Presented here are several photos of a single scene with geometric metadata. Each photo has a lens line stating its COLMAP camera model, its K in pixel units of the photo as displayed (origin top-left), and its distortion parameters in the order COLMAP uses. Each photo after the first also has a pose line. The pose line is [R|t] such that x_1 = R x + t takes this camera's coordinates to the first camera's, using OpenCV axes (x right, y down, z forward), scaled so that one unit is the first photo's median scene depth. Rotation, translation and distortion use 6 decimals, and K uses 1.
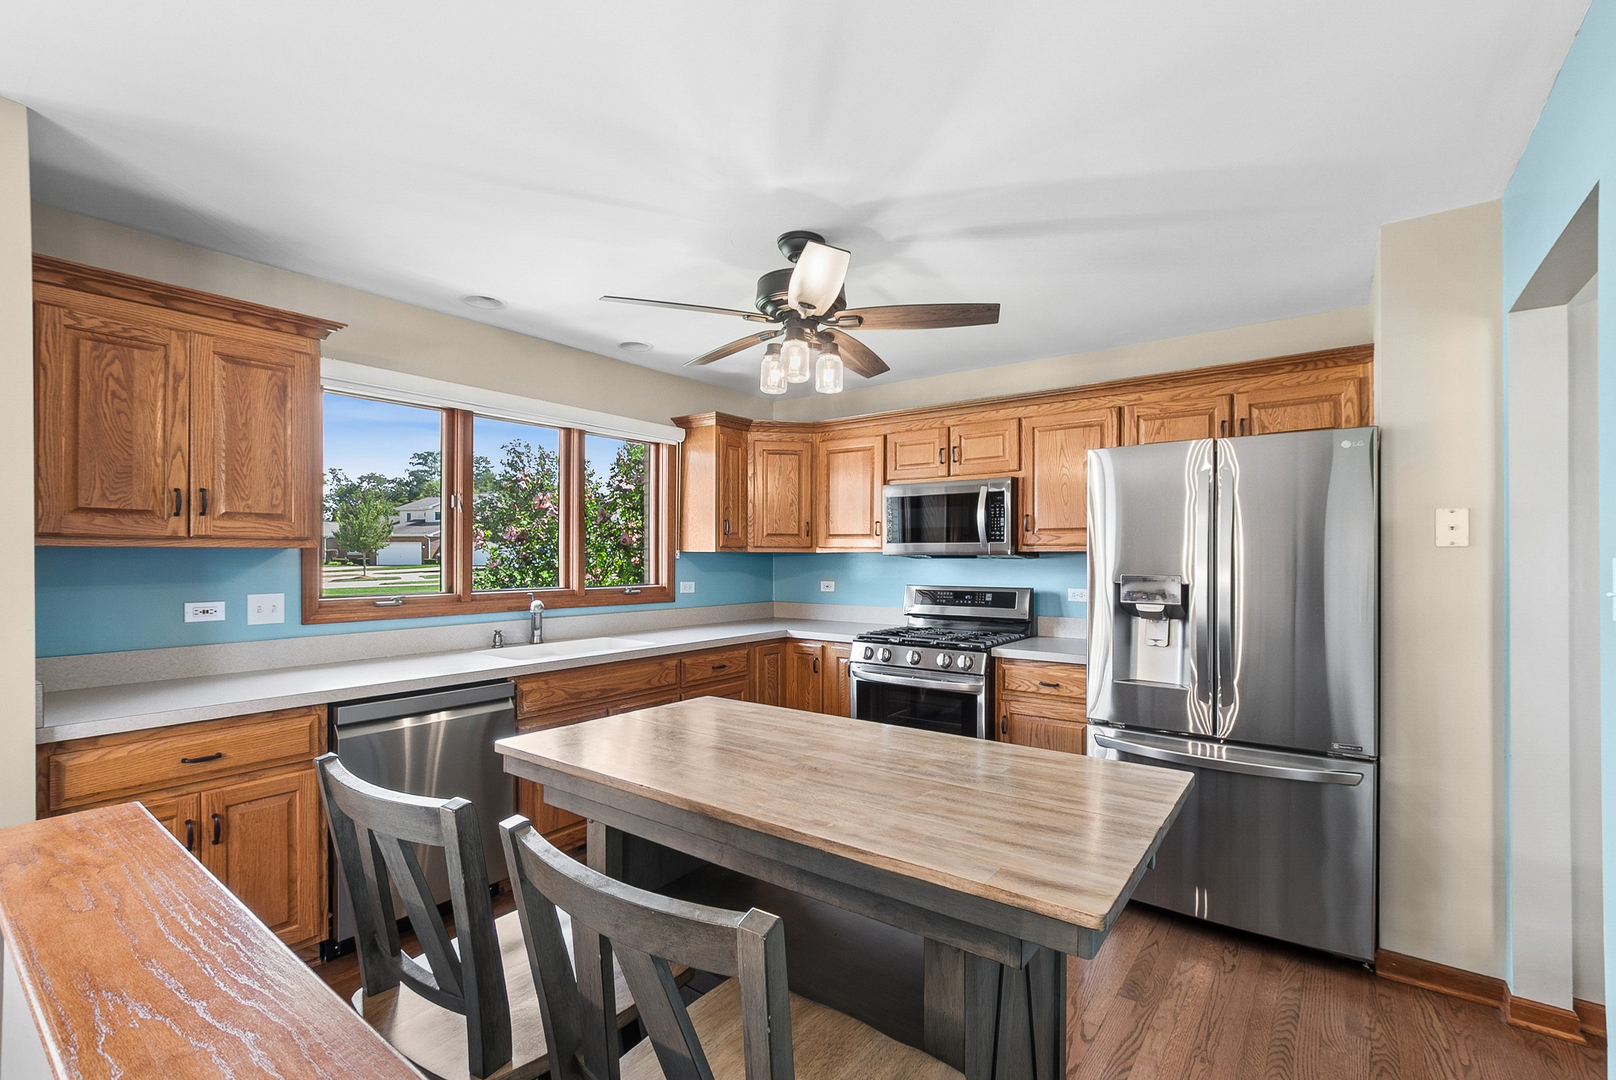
lens RADIAL K [[714.0, 0, 796.2], [0, 714.0, 551.2], [0, 0, 1]] dist [-0.004803, -0.000068]
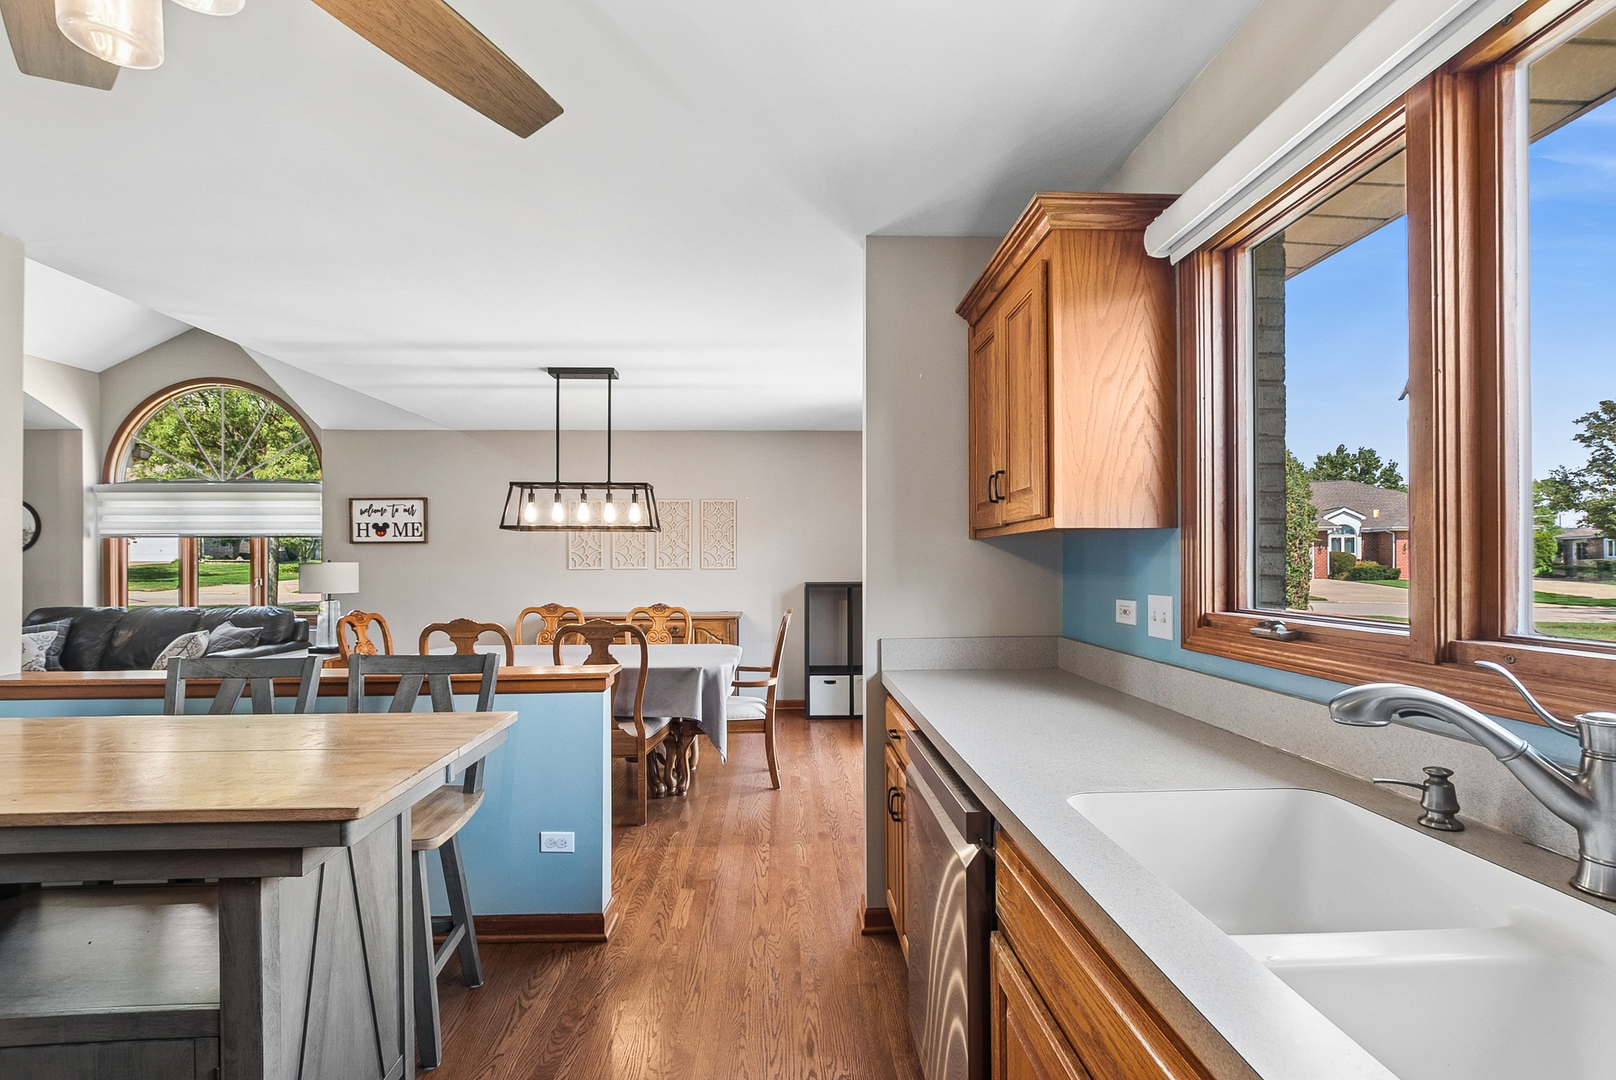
lens RADIAL K [[714.0, 0, 820.0], [0, 714.0, 554.3], [0, 0, 1]] dist [-0.004803, -0.000068]
pose [[-0.765363, -0.004890, -0.643580, -0.043261], [0.007036, 0.999848, -0.015964, 0.027496], [0.643560, -0.016747, -0.765212, 1.247522]]
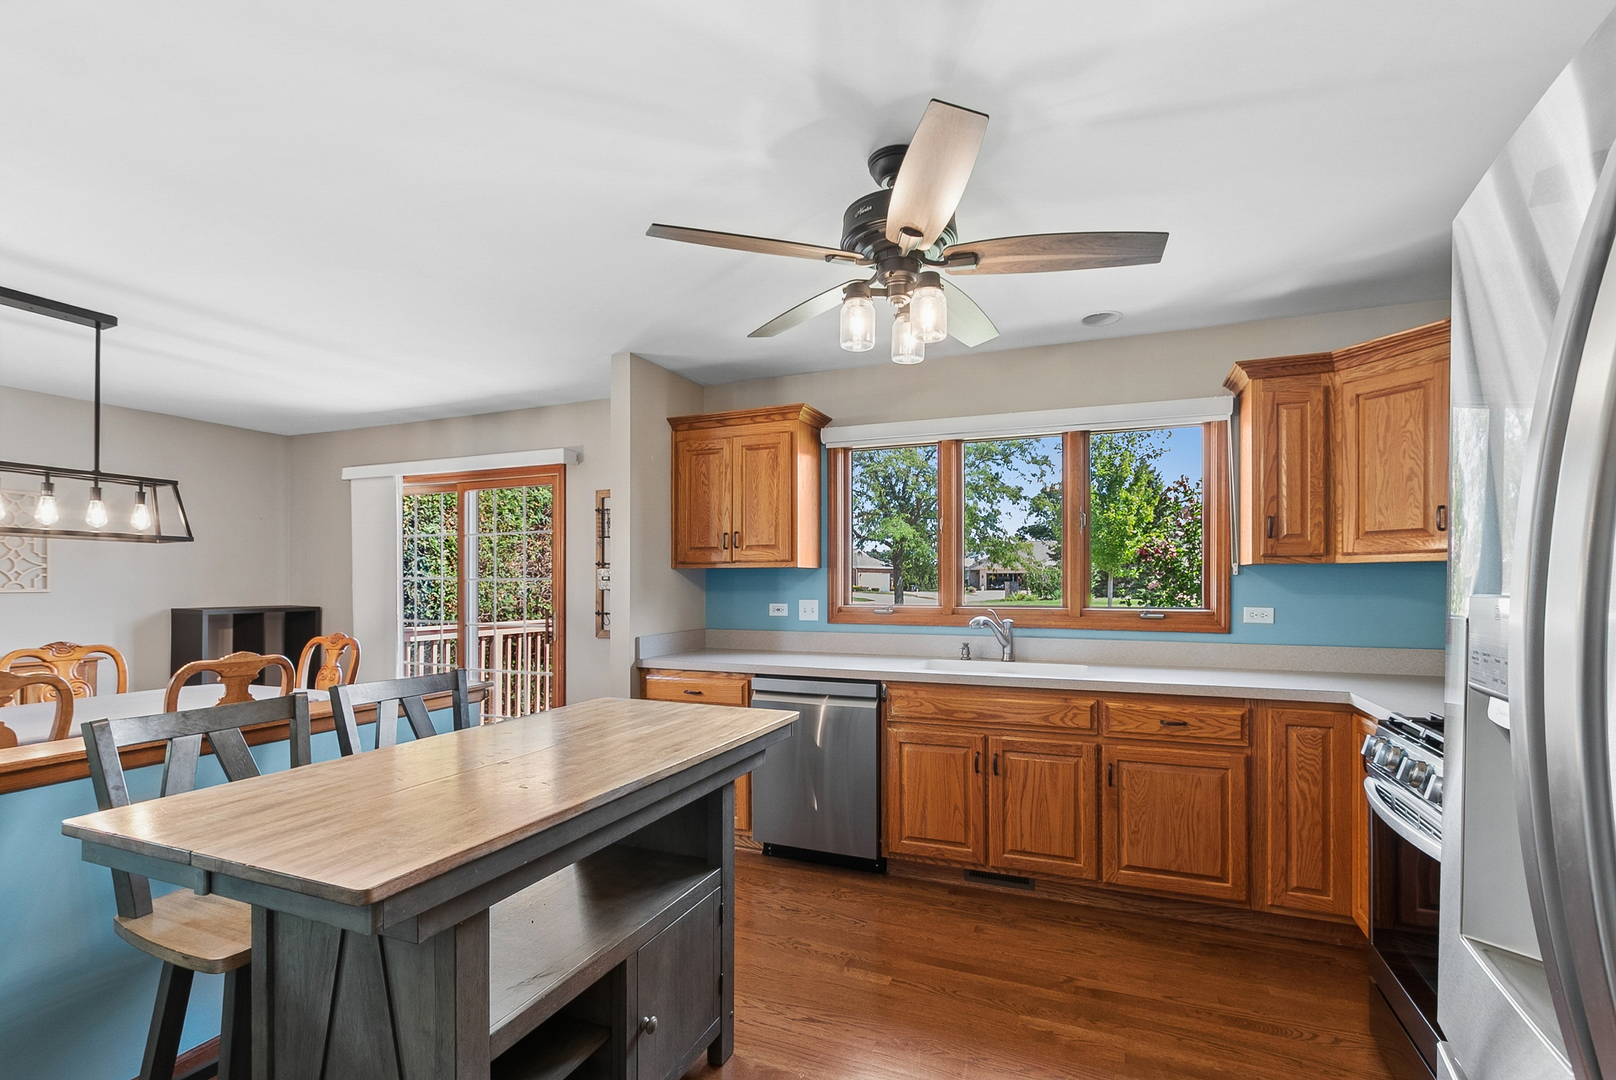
lens RADIAL K [[714.0, 0, 829.3], [0, 714.0, 578.9], [0, 0, 1]] dist [-0.004803, -0.000068]
pose [[0.267418, -0.006722, -0.963557, 0.635036], [0.006557, 0.999965, -0.005156, 0.023659], [0.963558, -0.004940, 0.267452, 0.615789]]
